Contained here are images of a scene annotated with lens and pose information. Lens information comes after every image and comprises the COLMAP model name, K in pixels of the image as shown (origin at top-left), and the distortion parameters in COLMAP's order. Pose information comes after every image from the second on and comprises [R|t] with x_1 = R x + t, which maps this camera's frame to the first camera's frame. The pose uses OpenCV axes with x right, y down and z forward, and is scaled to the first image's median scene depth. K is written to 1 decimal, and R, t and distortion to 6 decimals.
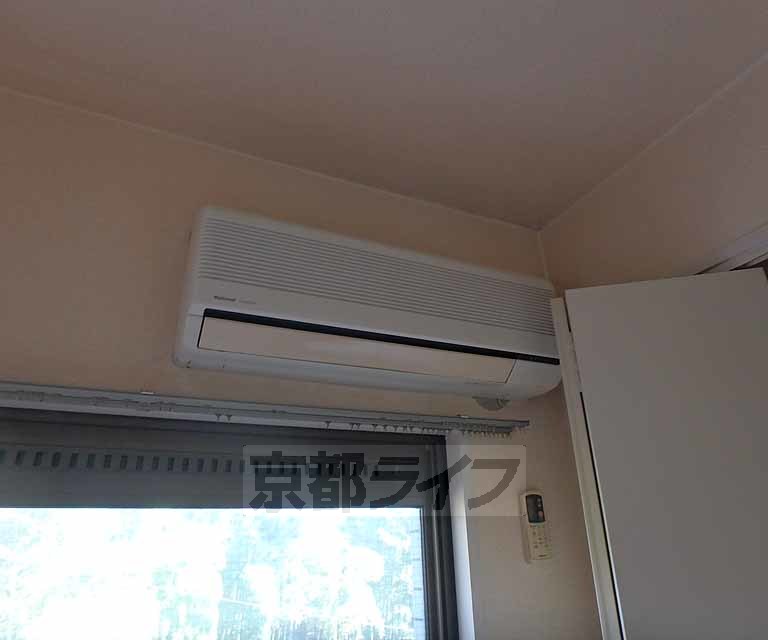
lens RADIAL K [[531.1, 0, 386.0], [0, 531.1, 315.6], [0, 0, 1]] dist [-0.046595, 0.001408]
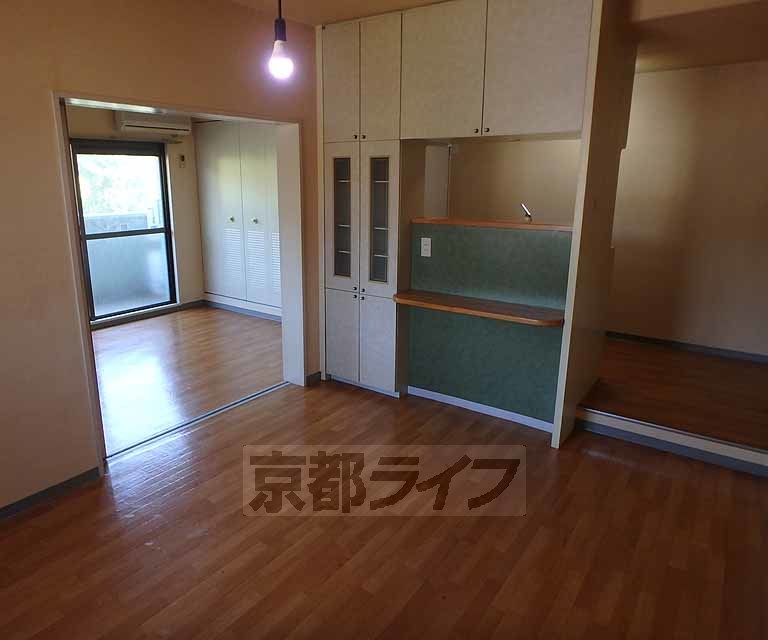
lens RADIAL K [[503.2, 0, 361.4], [0, 503.2, 295.6], [0, 0, 1]] dist [-0.038053, -0.000974]
pose [[0.879278, -0.058684, 0.472680, -0.583736], [-0.235133, 0.809553, 0.537900, -1.672670], [-0.414226, -0.584107, 0.698023, -4.136746]]
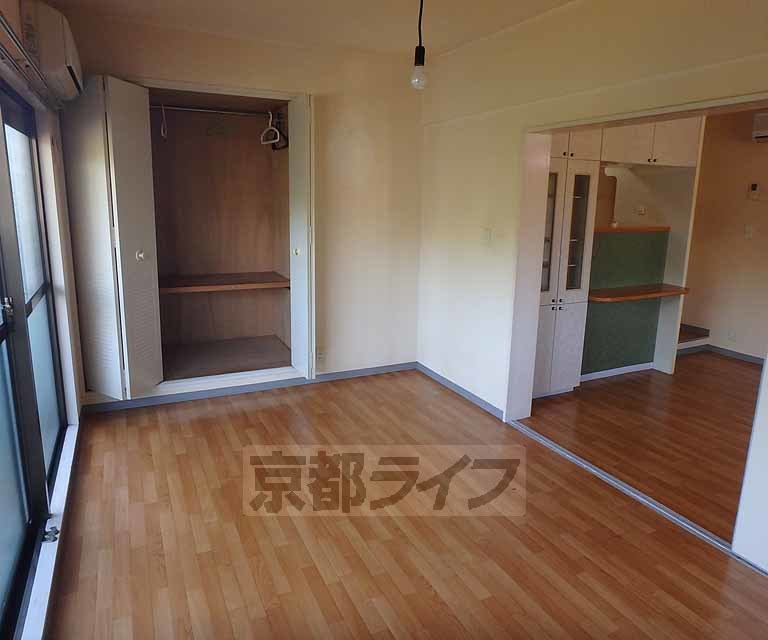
lens RADIAL K [[531.1, 0, 386.0], [0, 531.1, 315.6], [0, 0, 1]] dist [-0.046595, 0.001408]
pose [[-0.001452, -0.171452, 0.985191, -2.509378], [-0.426125, 0.891374, 0.154497, 0.028739], [-0.904663, -0.419591, -0.074354, -0.676209]]
